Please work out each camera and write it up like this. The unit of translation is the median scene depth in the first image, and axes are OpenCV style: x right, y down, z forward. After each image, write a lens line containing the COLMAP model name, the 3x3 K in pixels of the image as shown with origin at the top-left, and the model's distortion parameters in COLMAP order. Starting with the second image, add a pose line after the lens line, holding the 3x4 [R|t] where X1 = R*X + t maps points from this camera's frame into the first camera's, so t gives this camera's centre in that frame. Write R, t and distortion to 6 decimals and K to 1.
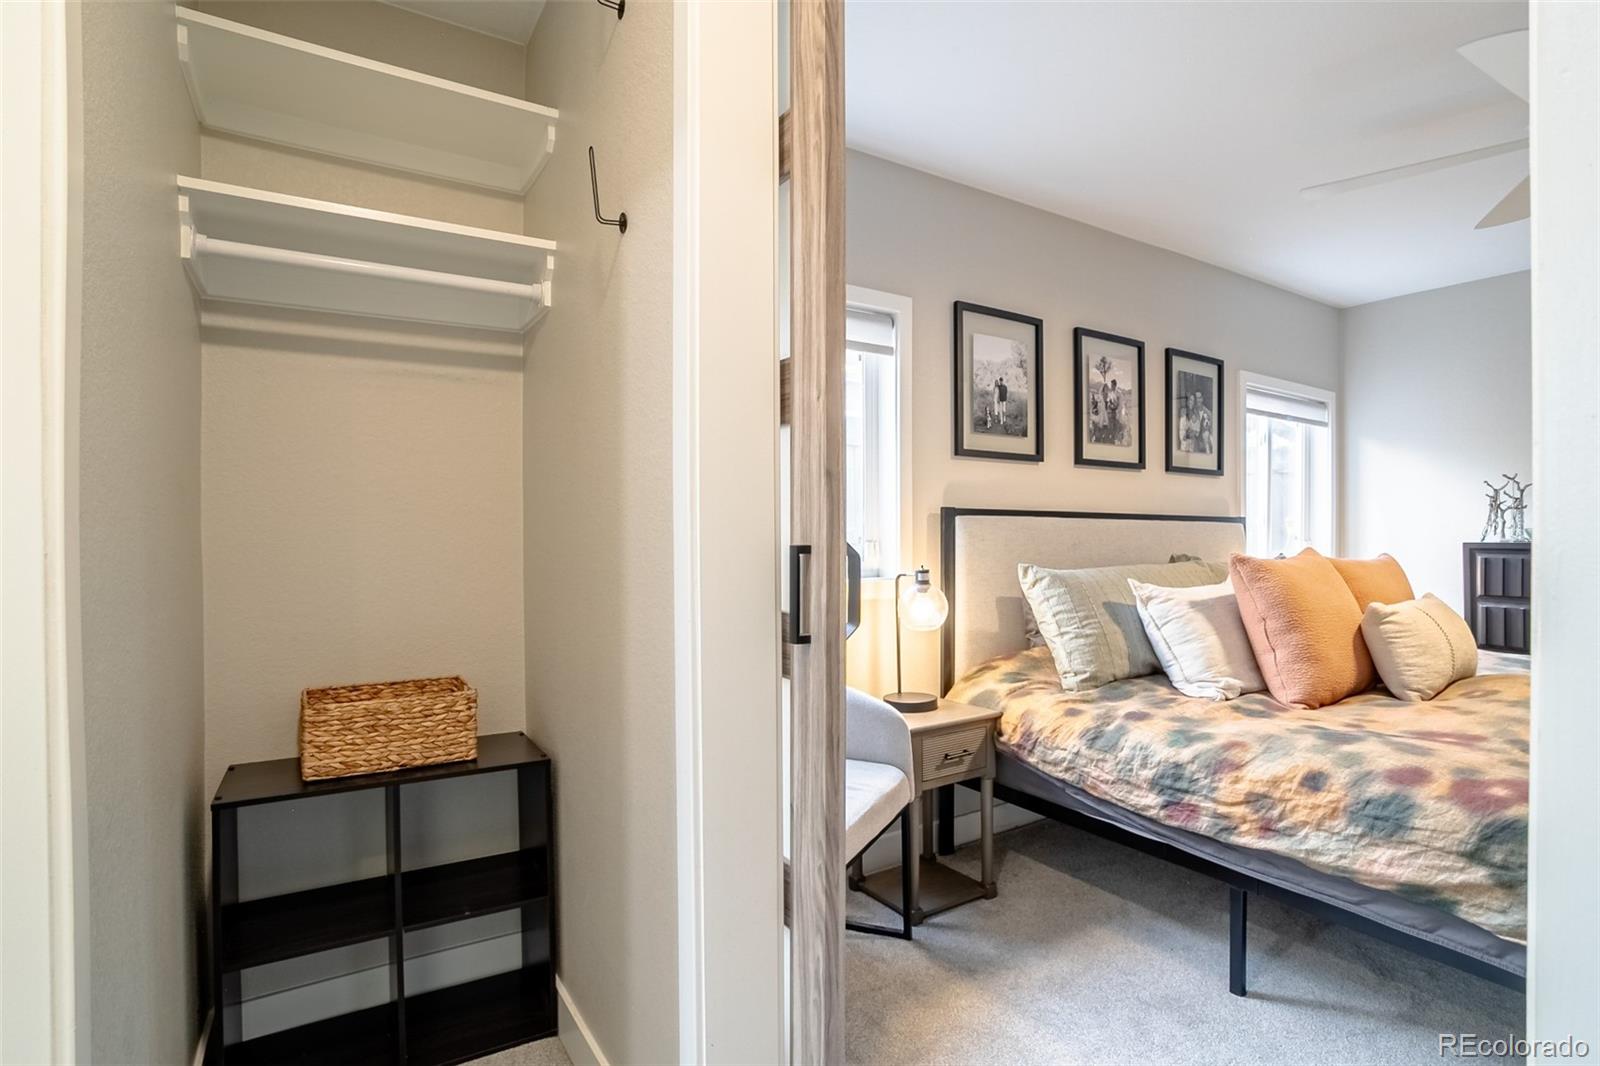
lens RADIAL K [[790.4, 0, 793.5], [0, 790.4, 536.4], [0, 0, 1]] dist [-0.067413, 0.032692]
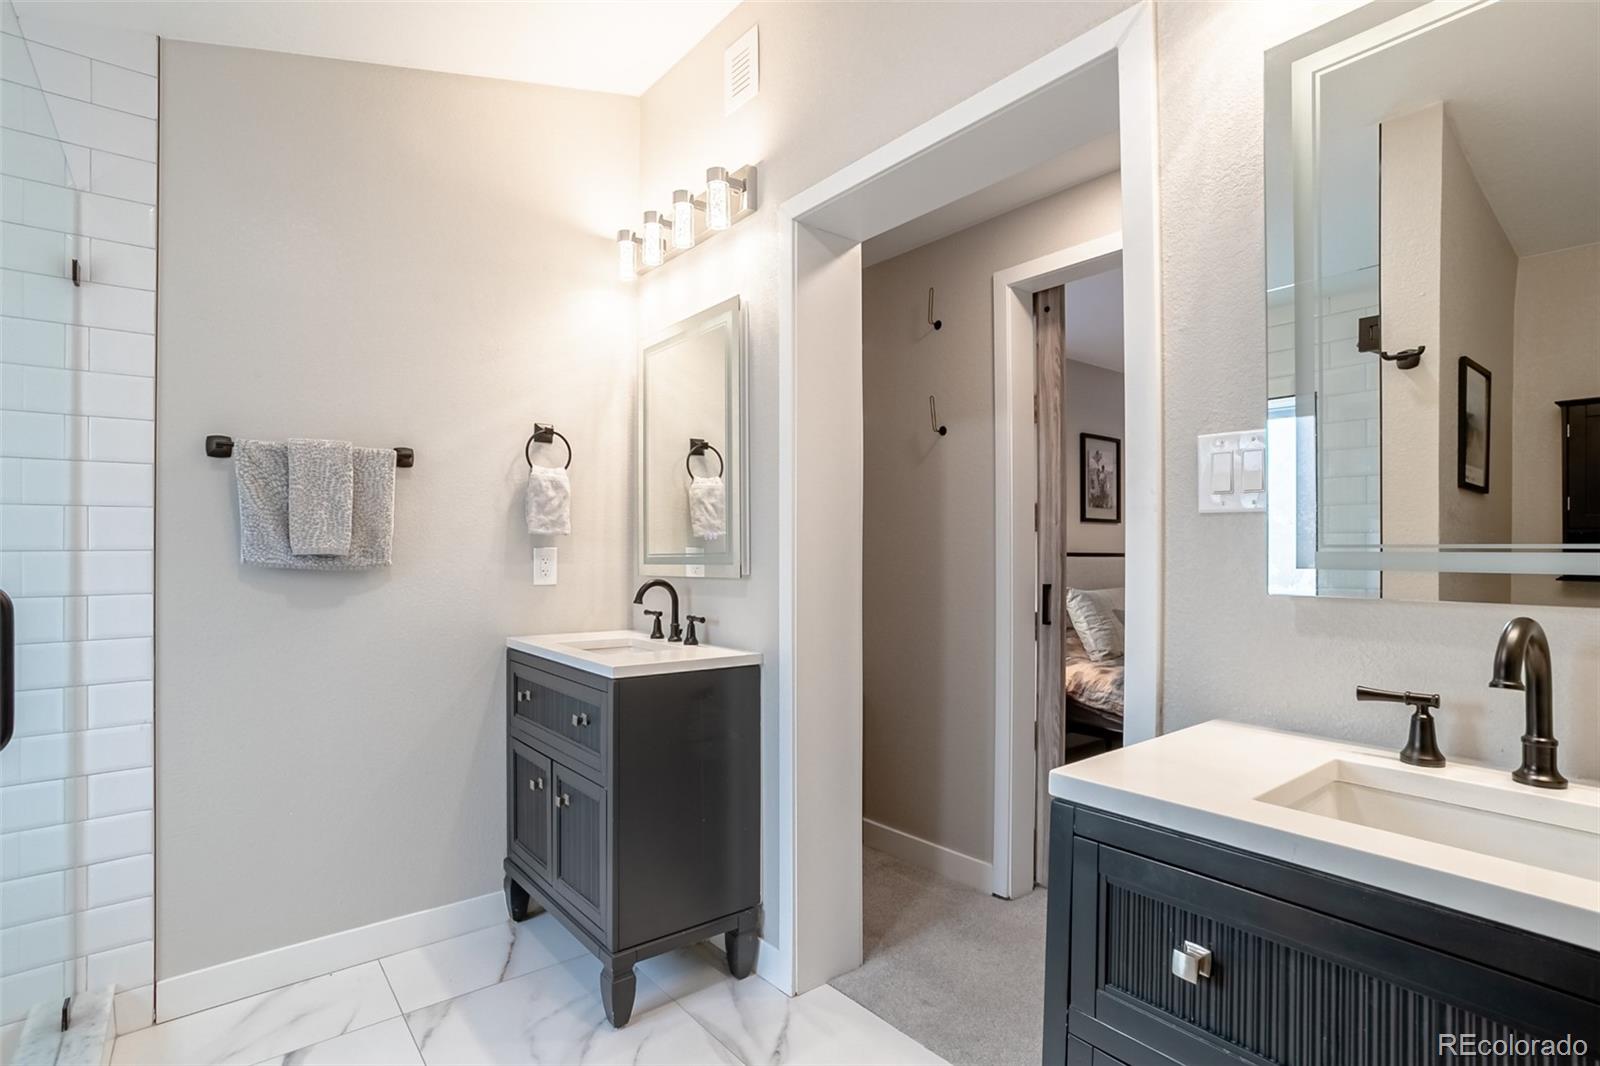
lens RADIAL K [[790.4, 0, 793.5], [0, 790.4, 536.4], [0, 0, 1]] dist [-0.067413, 0.032692]
pose [[0.993823, 0.009404, 0.110578, -0.555393], [-0.007684, 0.999843, -0.015967, -0.048899], [-0.110711, 0.015018, 0.993739, -0.701613]]
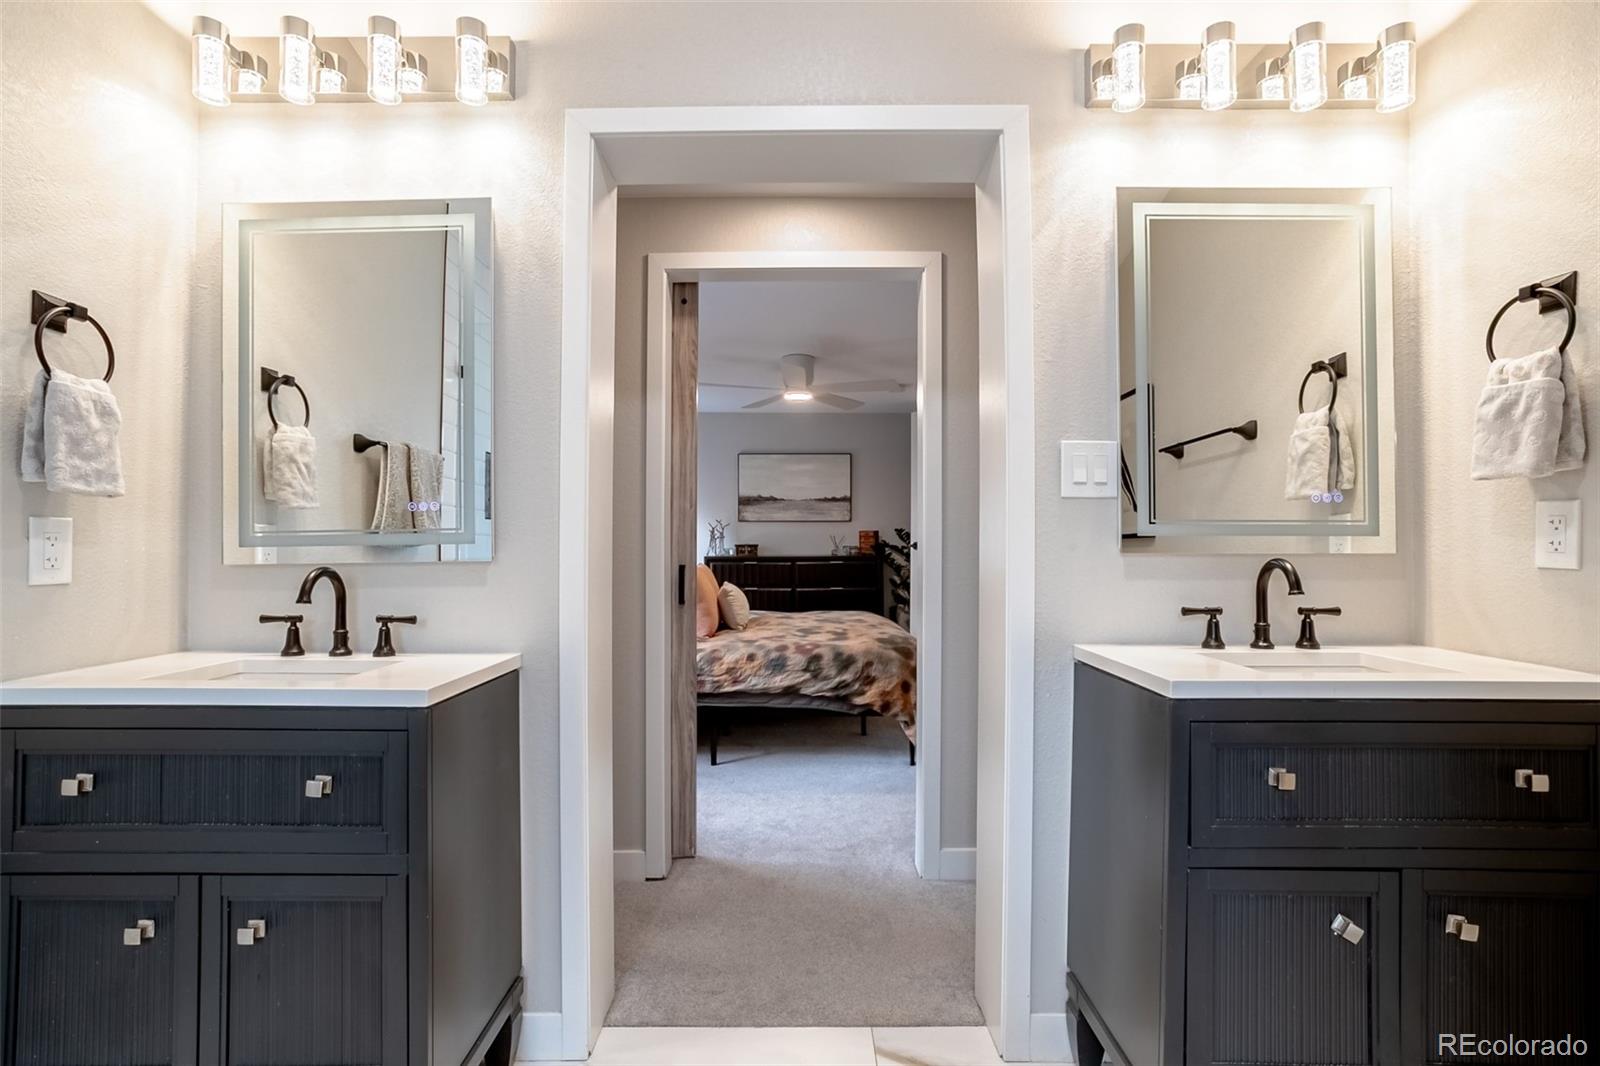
lens RADIAL K [[780.2, 0, 800.7], [0, 780.2, 527.6], [0, 0, 1]] dist [-0.058622, 0.032755]
pose [[0.530957, 0.022999, 0.847086, -1.023789], [-0.003171, 0.999679, -0.025154, -0.024550], [-0.847393, 0.010669, 0.530860, -0.342343]]
